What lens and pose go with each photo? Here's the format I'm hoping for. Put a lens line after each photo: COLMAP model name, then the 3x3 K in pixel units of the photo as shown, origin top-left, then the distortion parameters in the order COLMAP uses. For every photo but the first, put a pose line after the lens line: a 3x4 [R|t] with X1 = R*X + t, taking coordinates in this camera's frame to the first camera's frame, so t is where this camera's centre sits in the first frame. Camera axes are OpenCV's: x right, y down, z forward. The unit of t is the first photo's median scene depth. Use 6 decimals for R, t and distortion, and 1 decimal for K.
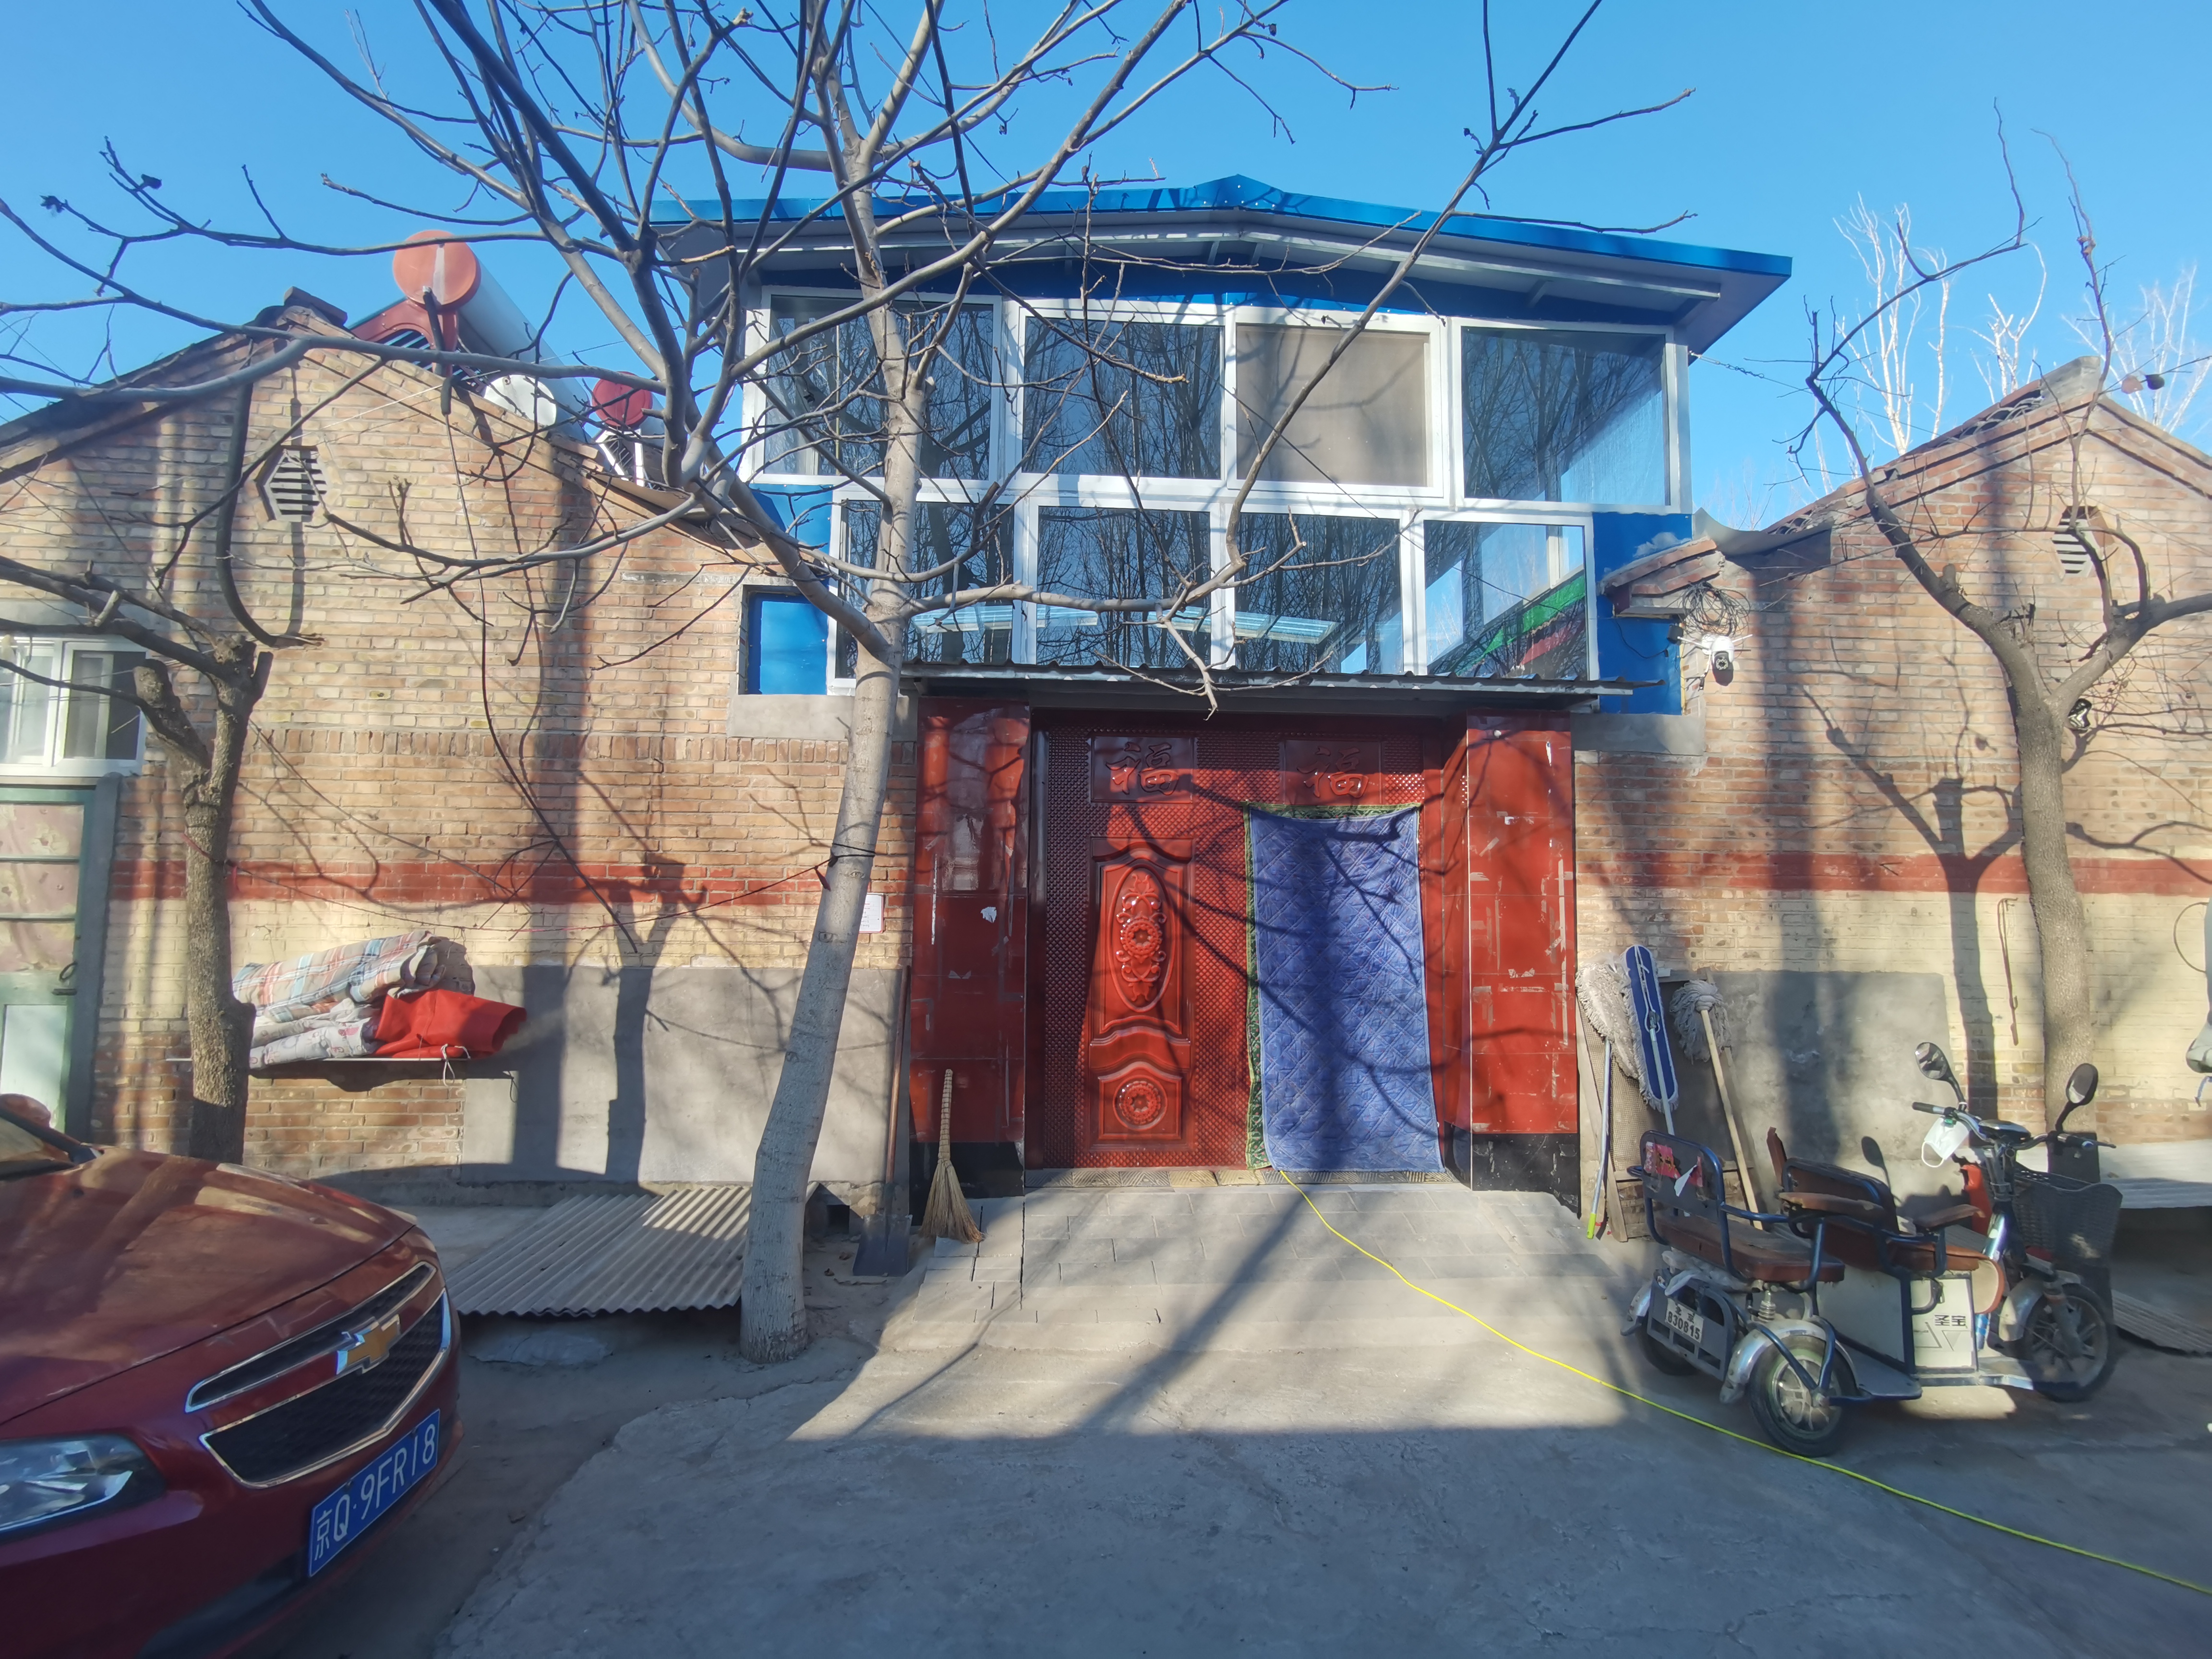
lens RADIAL K [[1102.2, 0, 1105.7], [0, 1102.2, 825.8], [0, 0, 1]] dist [-0.002641, 0.000816]
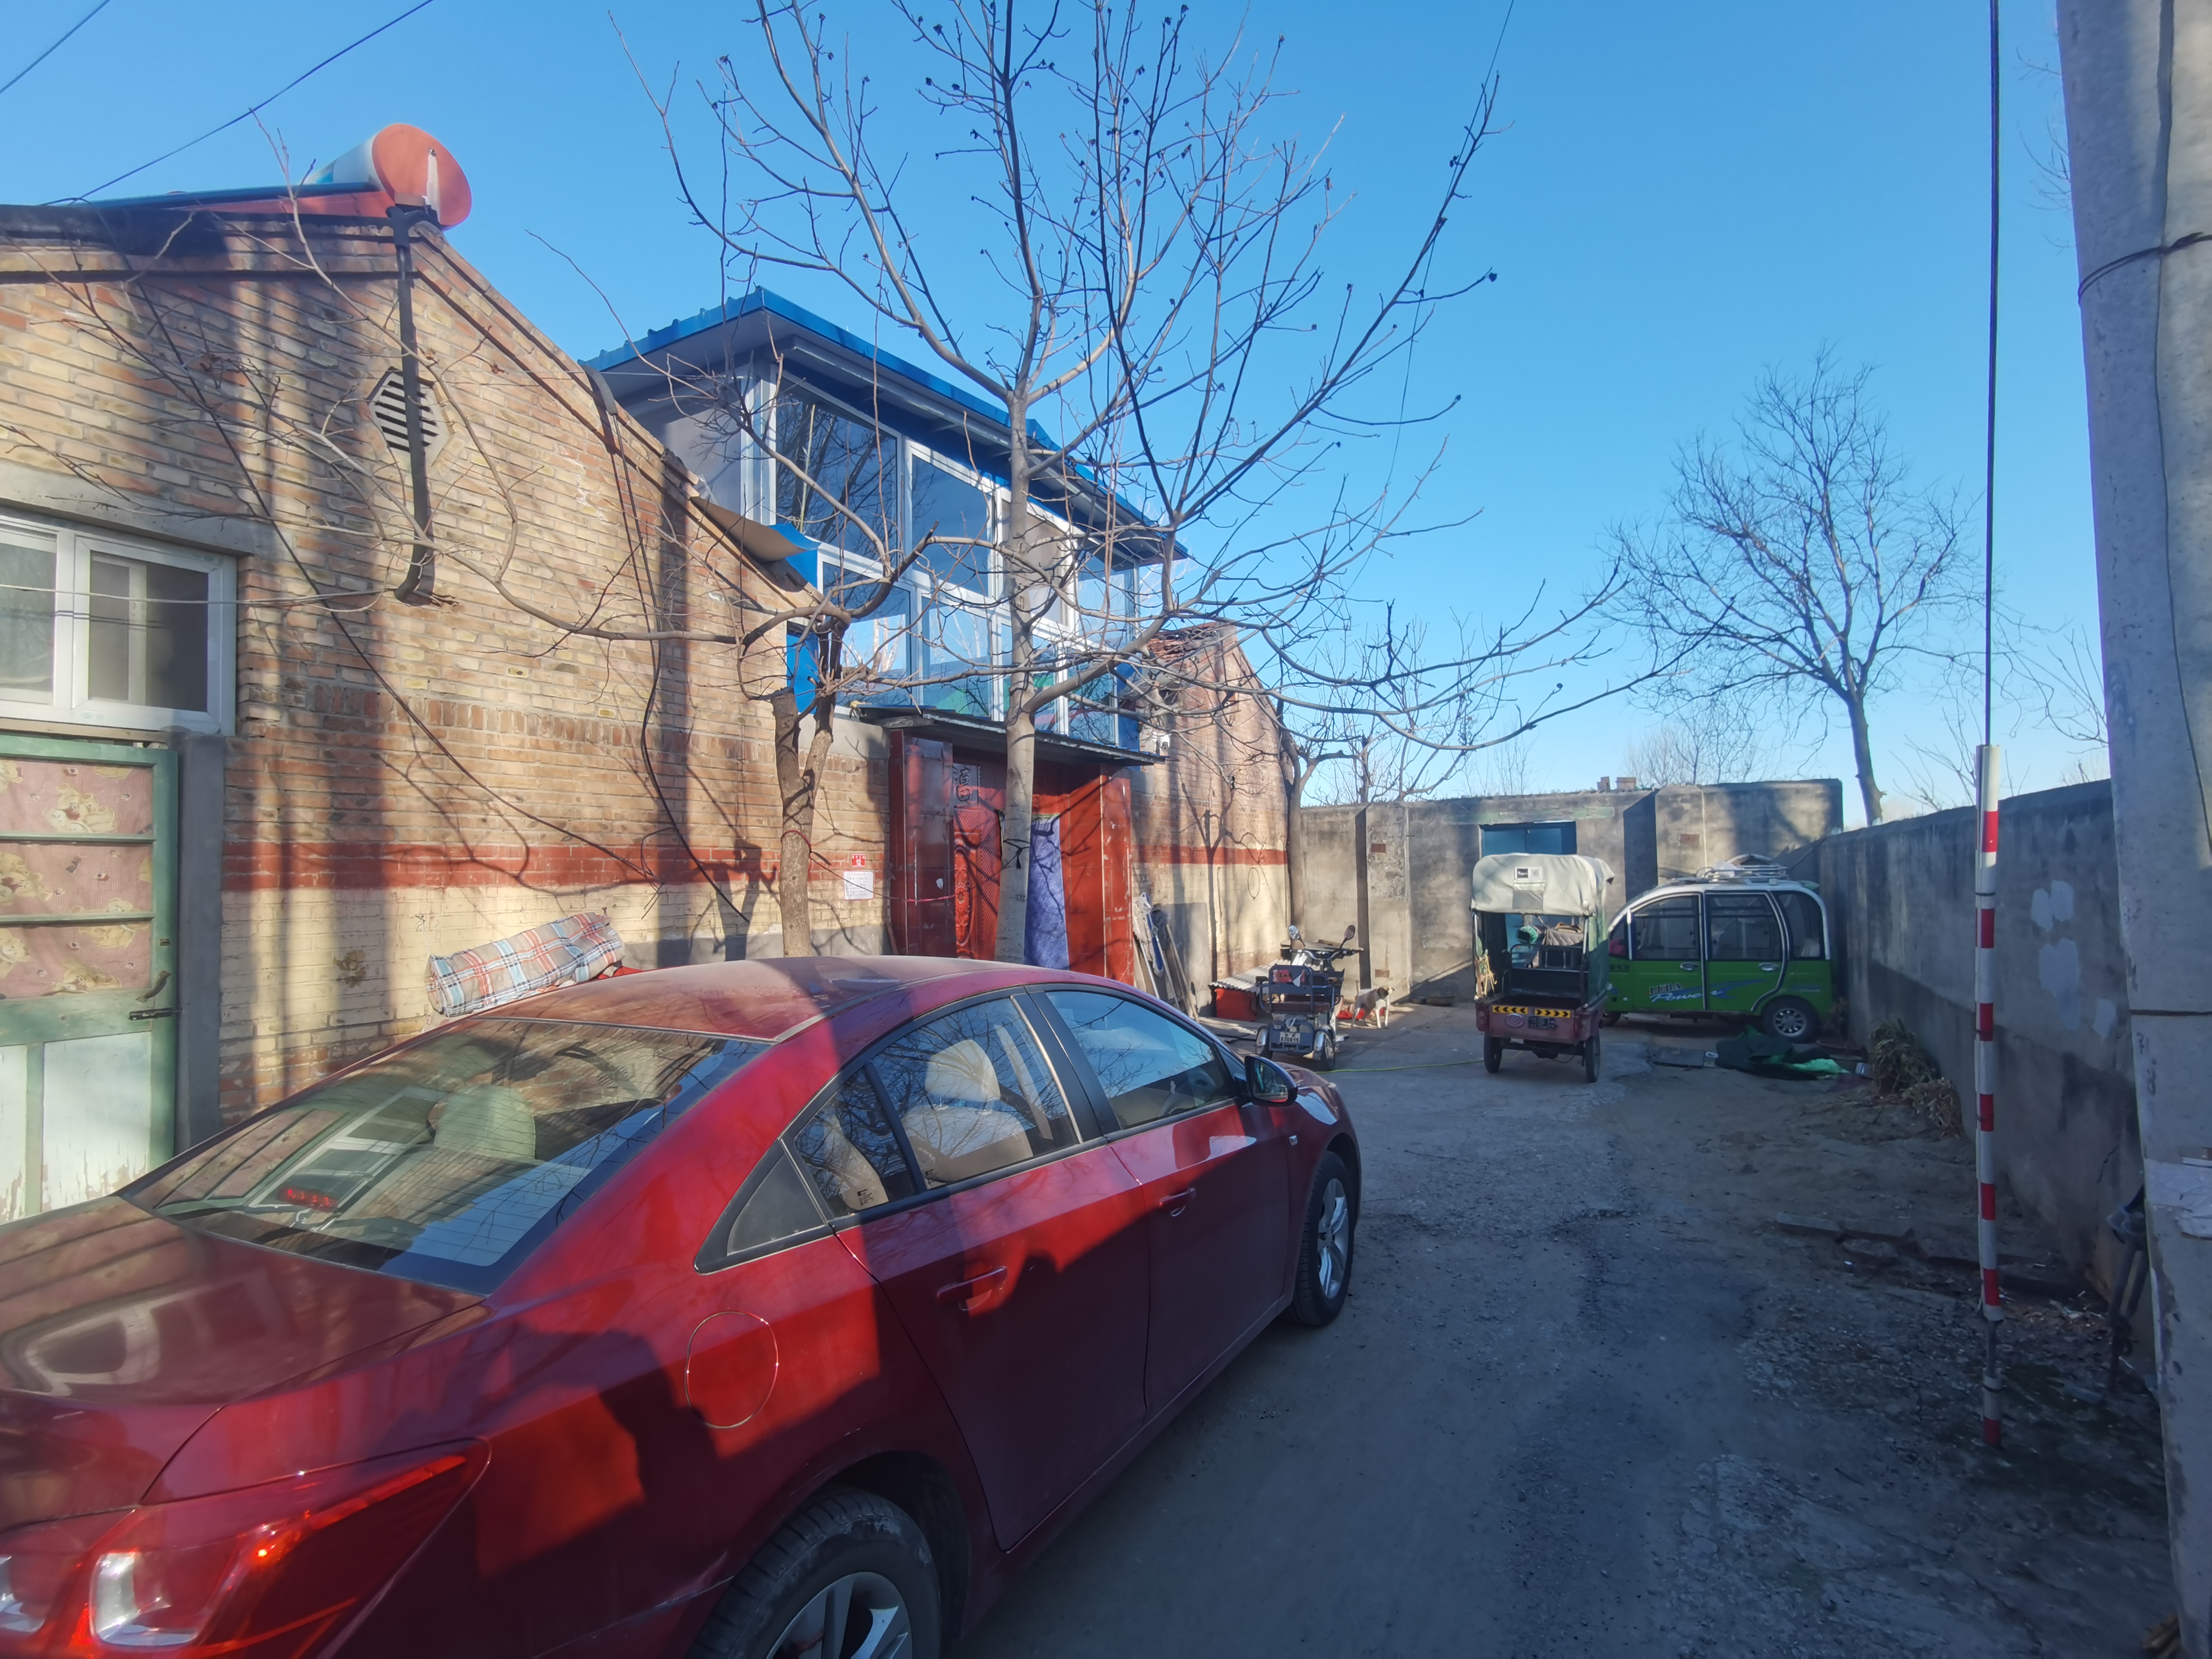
lens RADIAL K [[1102.2, 0, 1102.5], [0, 1102.2, 831.3], [0, 0, 1]] dist [-0.002641, 0.000816]
pose [[0.533016, 0.016792, 0.845939, -1.211755], [-0.042743, 0.999061, 0.007101, -0.008493], [-0.845025, -0.039943, 0.533233, 0.044105]]
